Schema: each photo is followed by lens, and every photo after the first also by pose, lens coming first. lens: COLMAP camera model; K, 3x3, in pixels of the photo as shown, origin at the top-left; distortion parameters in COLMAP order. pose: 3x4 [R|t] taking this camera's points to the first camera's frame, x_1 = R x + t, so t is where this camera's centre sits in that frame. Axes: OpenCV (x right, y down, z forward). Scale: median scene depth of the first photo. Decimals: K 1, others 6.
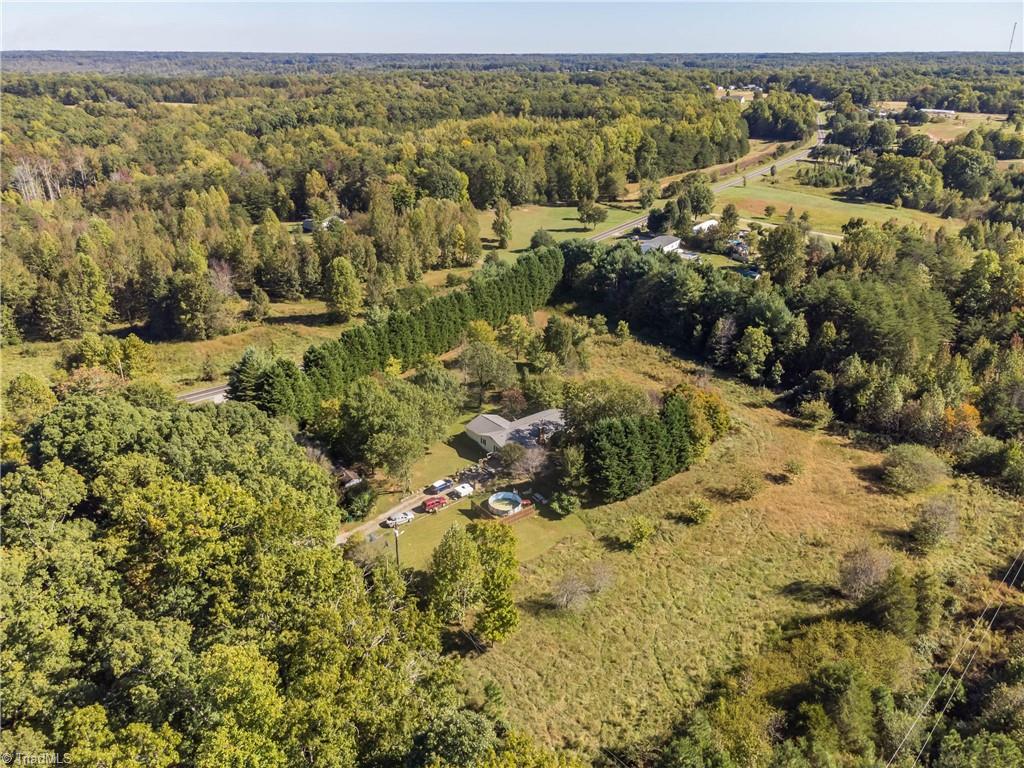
lens RADIAL K [[769.9, 0, 512.0], [0, 769.9, 384.0], [0, 0, 1]] dist [0.010091, 0.008739]
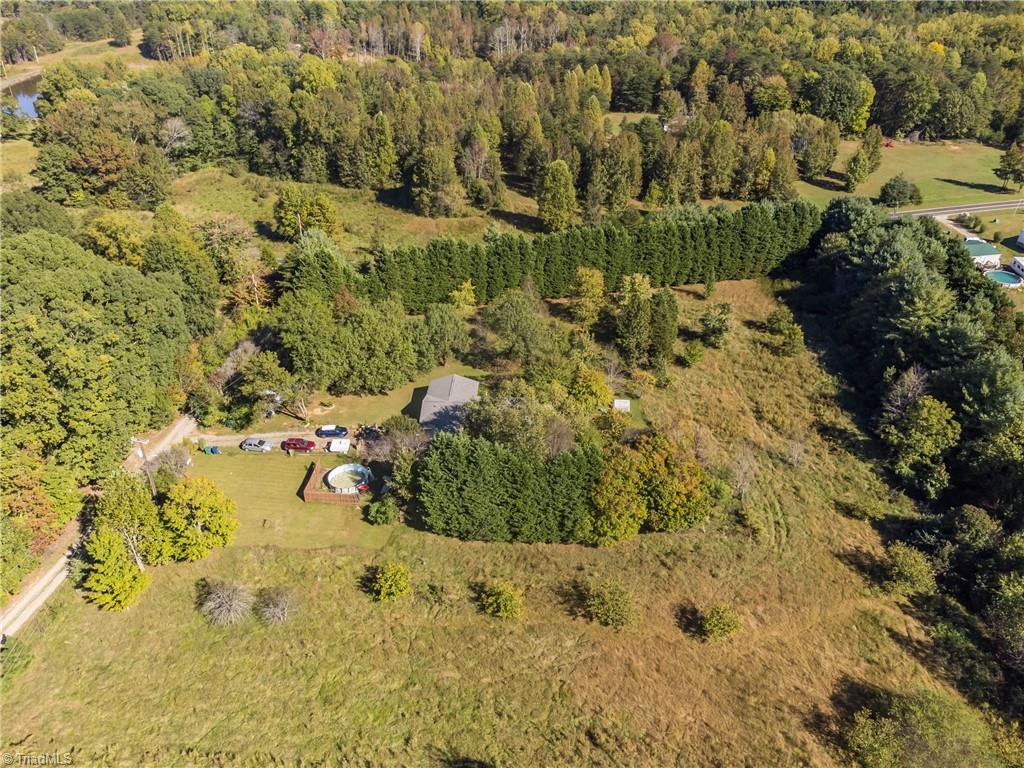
lens RADIAL K [[769.9, 0, 512.0], [0, 769.9, 384.0], [0, 0, 1]] dist [0.010091, 0.008739]
pose [[0.748093, 0.354182, -0.561170, 0.410121], [-0.272731, 0.935032, 0.226568, -0.135251], [0.604958, -0.016446, 0.796088, 0.305314]]
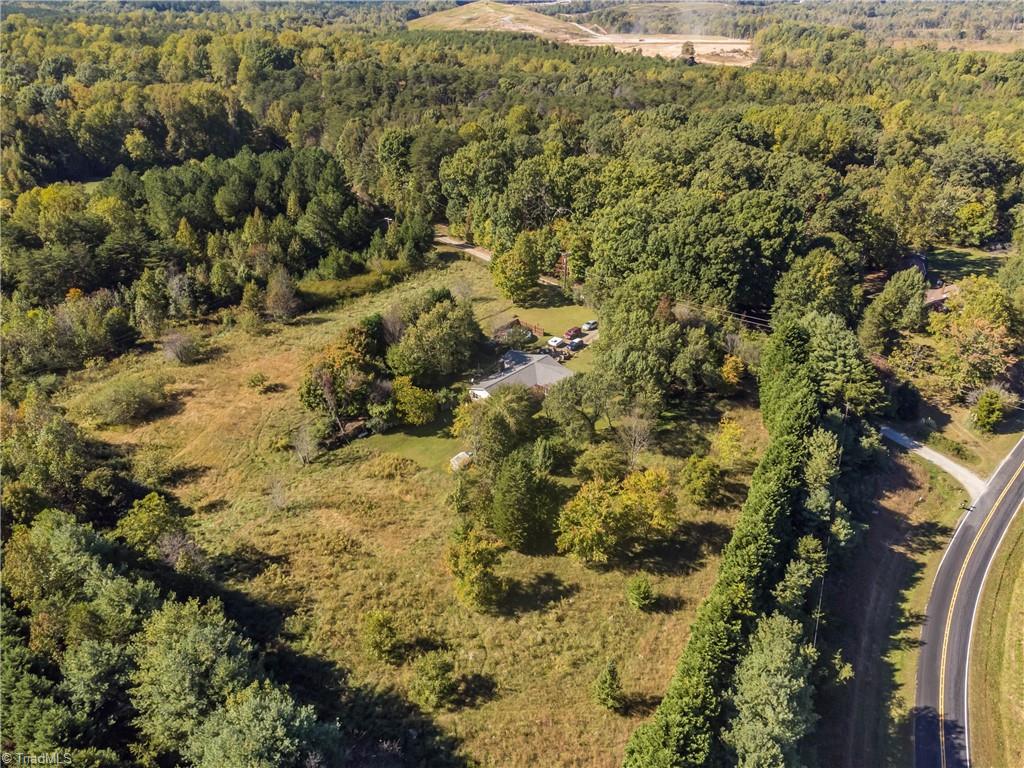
lens RADIAL K [[769.9, 0, 512.0], [0, 769.9, 384.0], [0, 0, 1]] dist [0.010091, 0.008739]
pose [[-0.985936, 0.081150, -0.146099, 0.136982], [-0.065945, 0.614358, 0.786267, -0.569684], [0.153563, 0.784843, -0.600366, 1.307635]]
